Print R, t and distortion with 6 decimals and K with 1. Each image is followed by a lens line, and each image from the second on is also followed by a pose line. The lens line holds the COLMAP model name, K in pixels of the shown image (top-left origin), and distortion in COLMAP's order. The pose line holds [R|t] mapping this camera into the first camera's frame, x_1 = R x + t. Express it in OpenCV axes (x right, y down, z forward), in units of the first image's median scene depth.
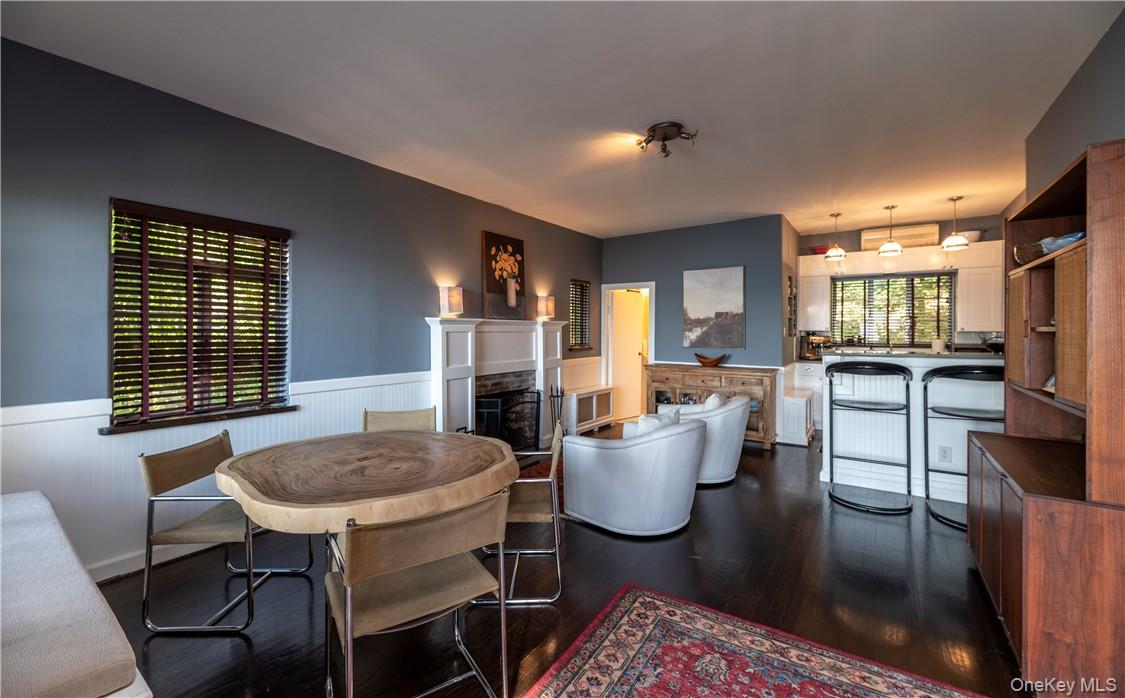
lens RADIAL K [[445.4, 0, 561.3], [0, 445.4, 332.6], [0, 0, 1]] dist [-0.002959, -0.000078]
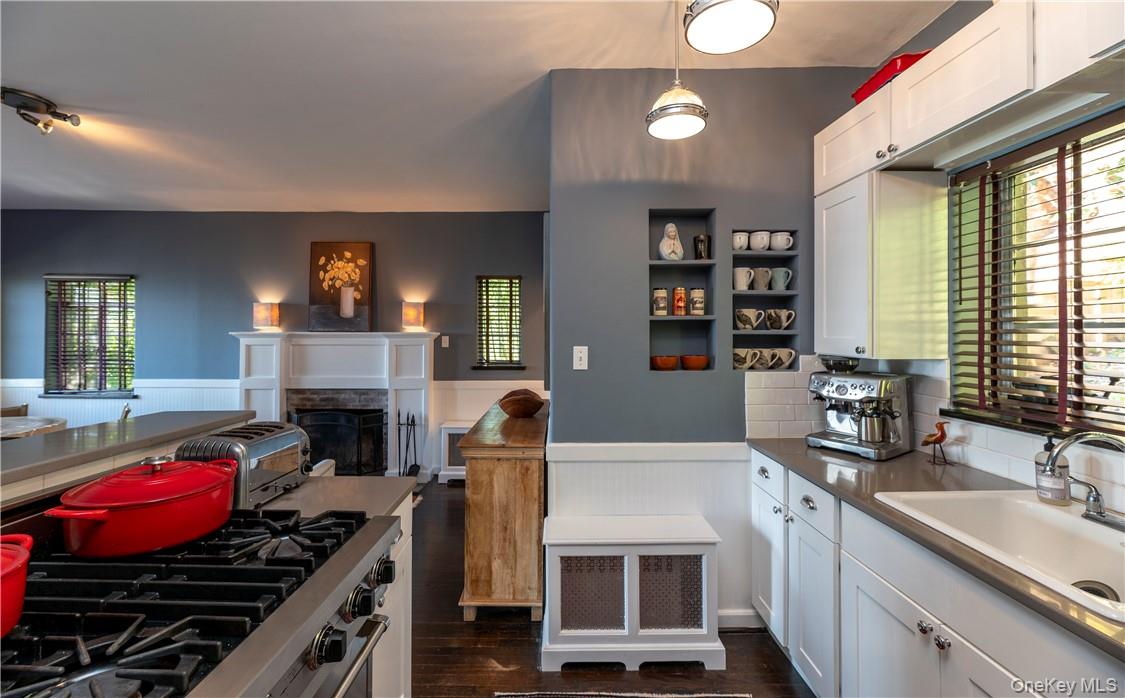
lens RADIAL K [[445.4, 0, 562.6], [0, 445.4, 329.1], [0, 0, 1]] dist [-0.002959, -0.000078]
pose [[0.587615, -0.007507, -0.809106, 0.871837], [-0.003749, 0.999921, -0.012001, -0.024423], [0.809132, 0.010085, 0.587541, 0.800402]]
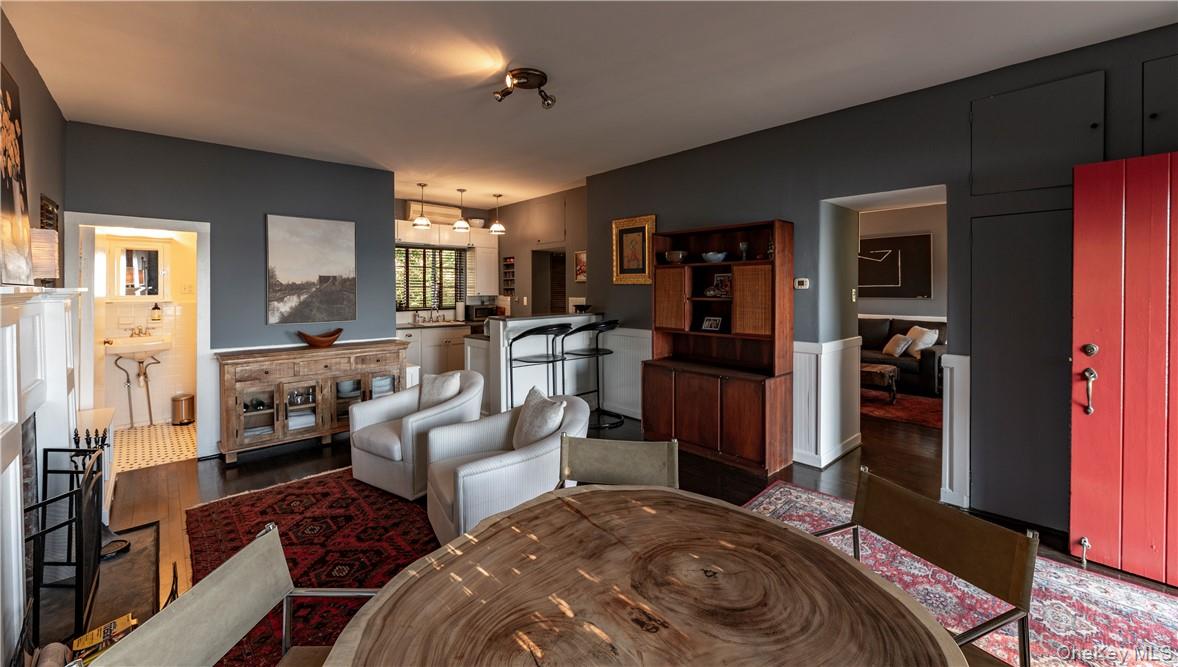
lens RADIAL K [[474.1, 0, 584.2], [0, 474.1, 292.3], [0, 0, 1]] dist [0.001273, -0.000447]
pose [[0.215498, -0.009206, 0.976461, -0.402855], [0.007706, 0.999940, 0.007727, -0.022368], [-0.976474, 0.005859, 0.215556, 0.419009]]
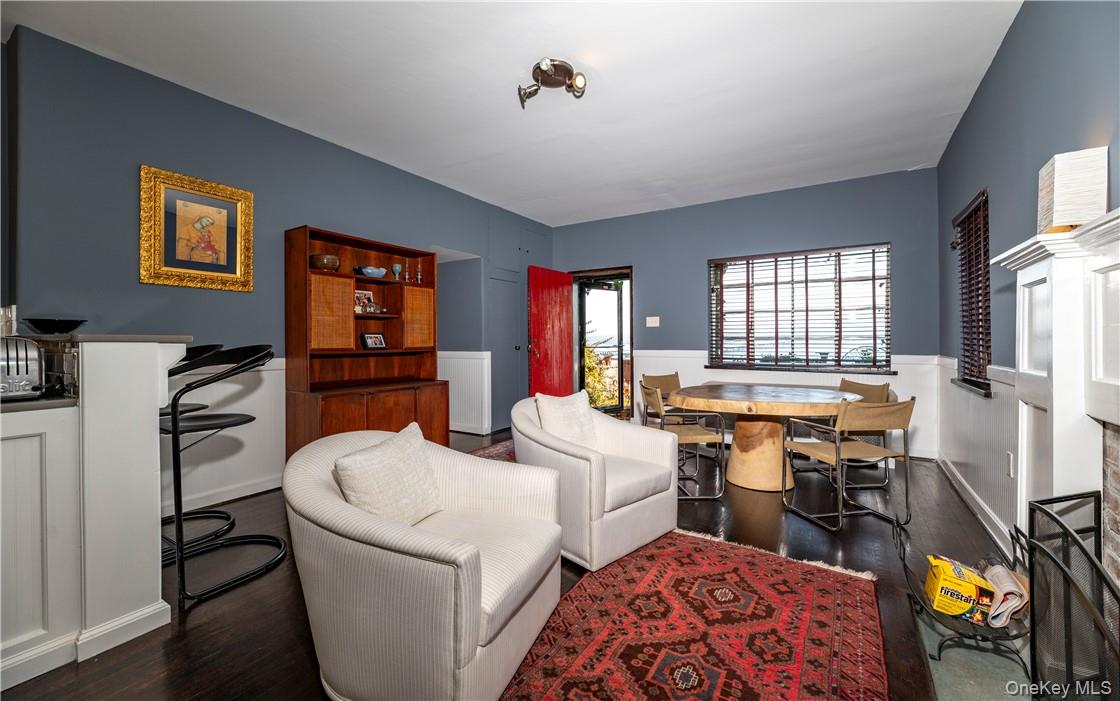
lens RADIAL K [[451.0, 0, 561.3], [0, 451.0, 339.8], [0, 0, 1]] dist [0.002145, 0.000086]
pose [[-0.998298, 0.005129, -0.058088, 0.164297], [0.005058, 0.999986, 0.001380, 0.037186], [0.058094, 0.001084, -0.998311, 1.138009]]
